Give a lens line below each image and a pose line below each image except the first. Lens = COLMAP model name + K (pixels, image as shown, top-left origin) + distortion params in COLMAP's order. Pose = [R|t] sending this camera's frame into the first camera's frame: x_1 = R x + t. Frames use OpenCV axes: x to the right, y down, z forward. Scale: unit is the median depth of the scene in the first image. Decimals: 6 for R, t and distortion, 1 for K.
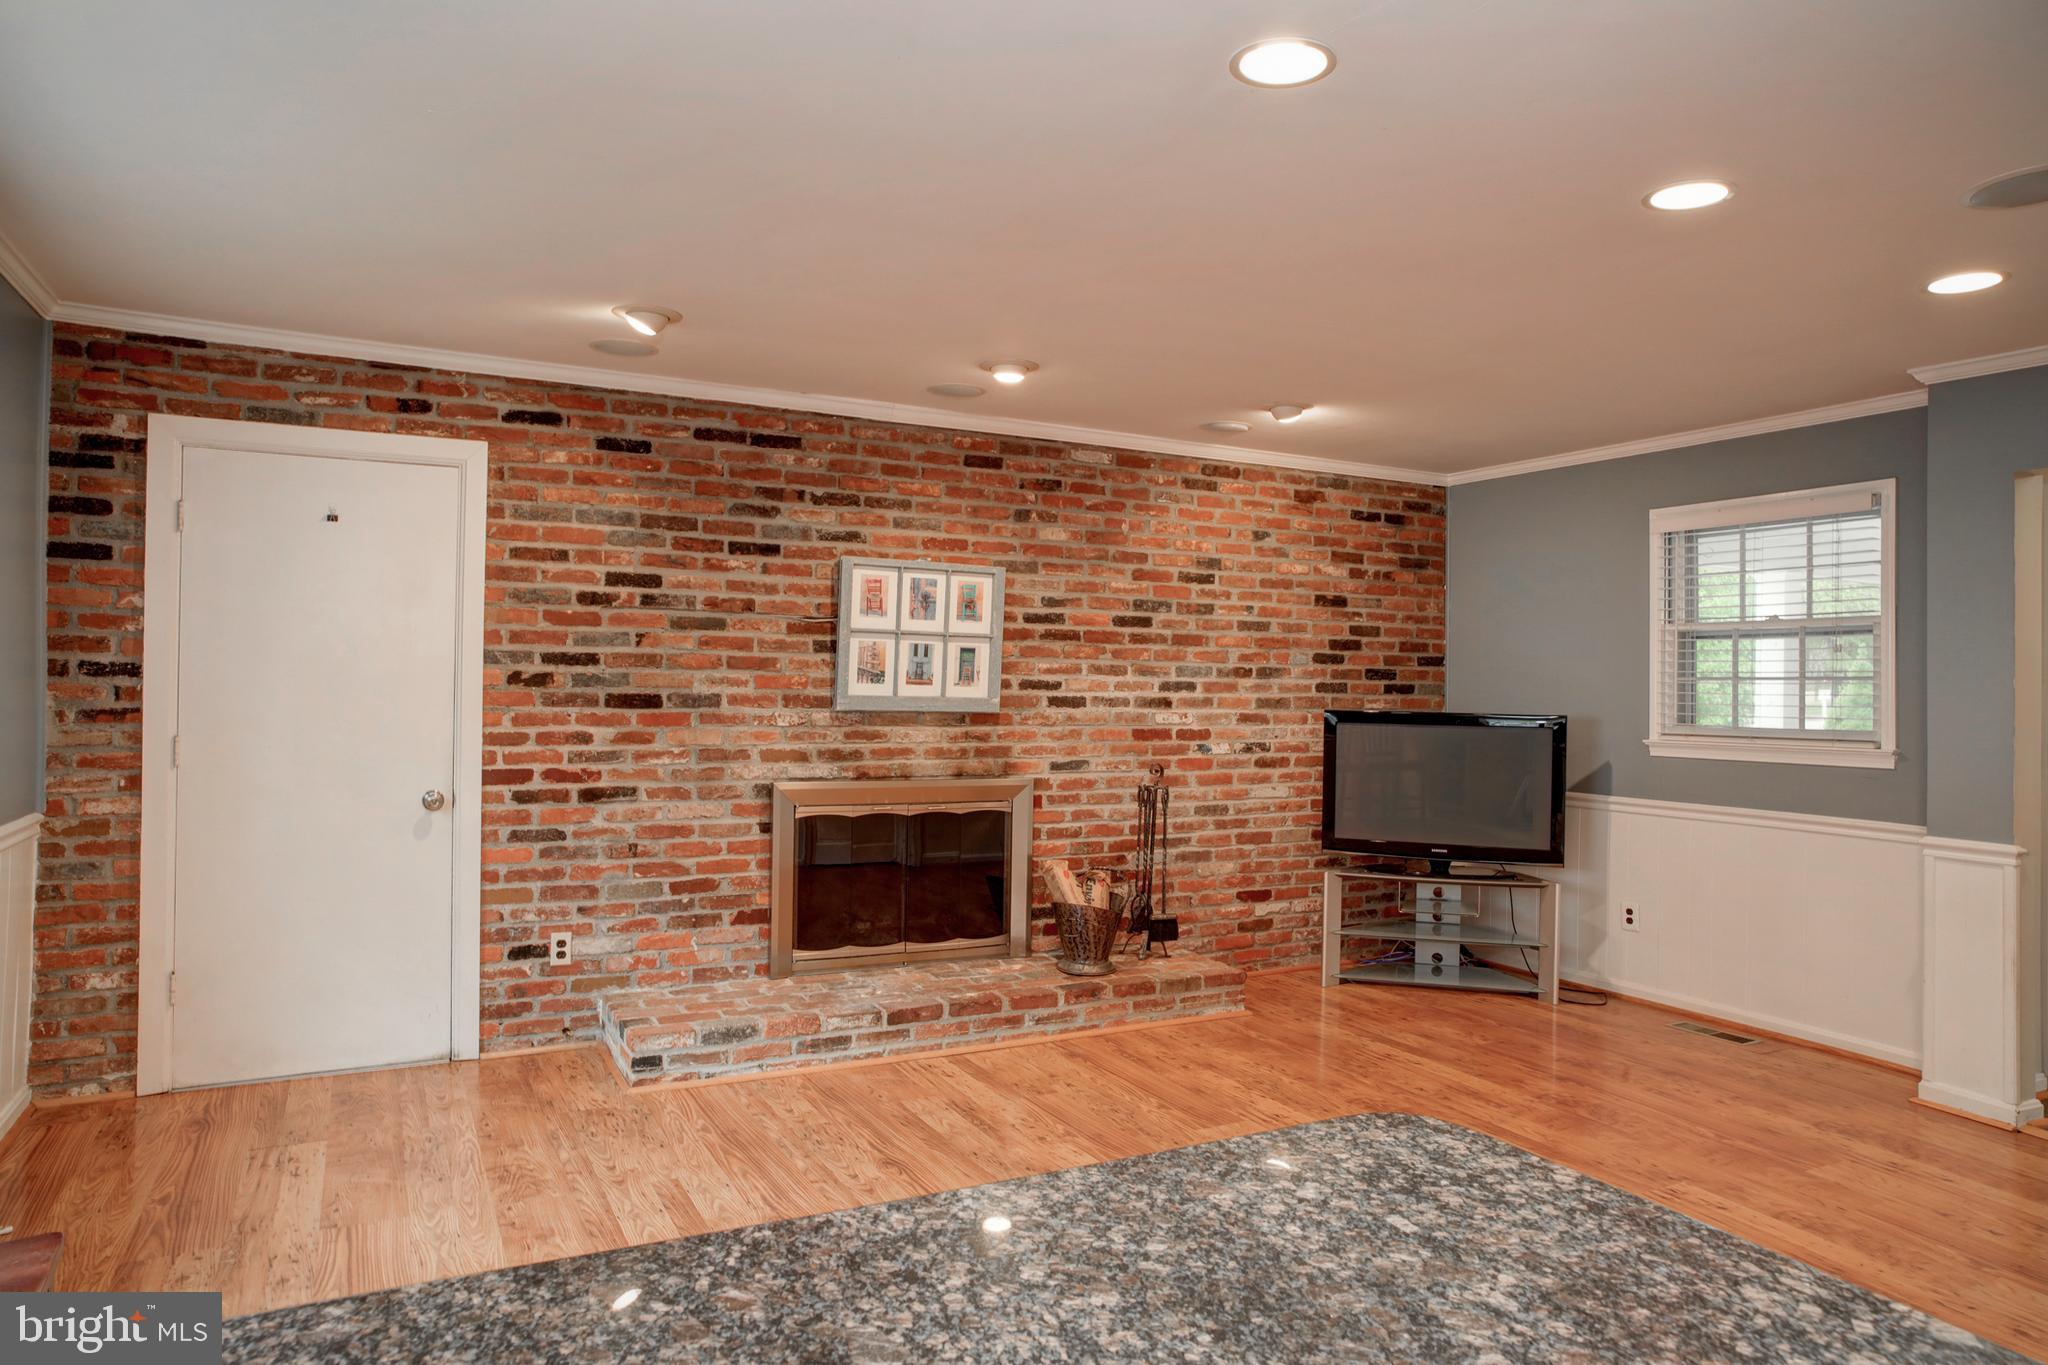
lens RADIAL K [[1282.8, 0, 1026.6], [0, 1282.8, 683.8], [0, 0, 1]] dist [-0.073650, 0.059558]
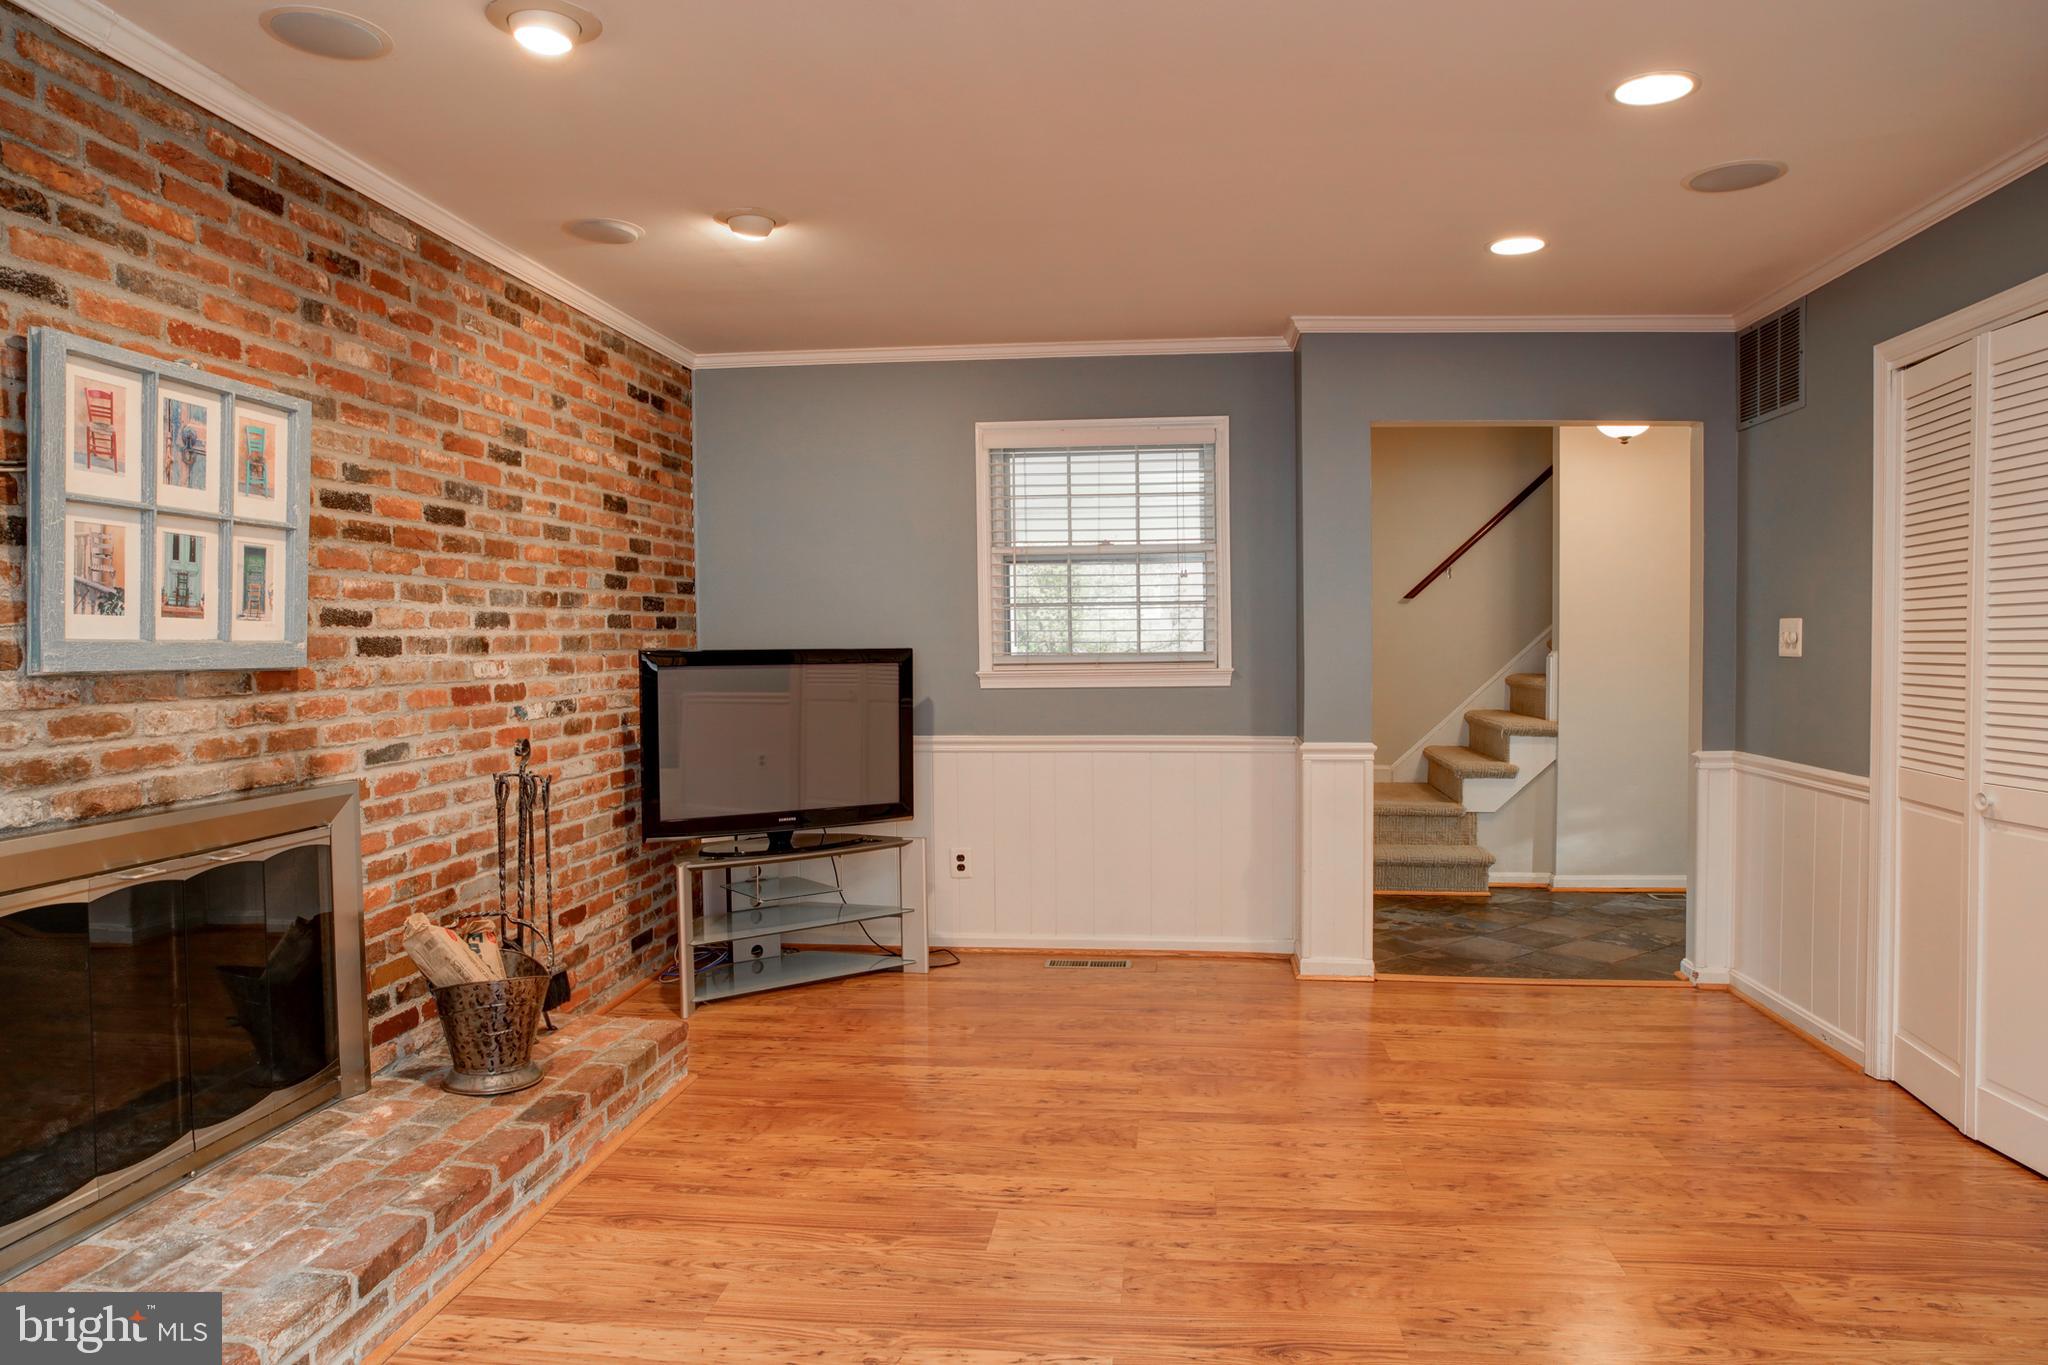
lens RADIAL K [[1353.2, 0, 1035.1], [0, 1353.2, 700.6], [0, 0, 1]] dist [-0.027225, 0.038498]
pose [[0.566801, -0.058670, 0.821763, -0.315498], [0.016224, 0.998063, 0.060066, 0.006666], [-0.823695, -0.020713, 0.566654, 0.410714]]
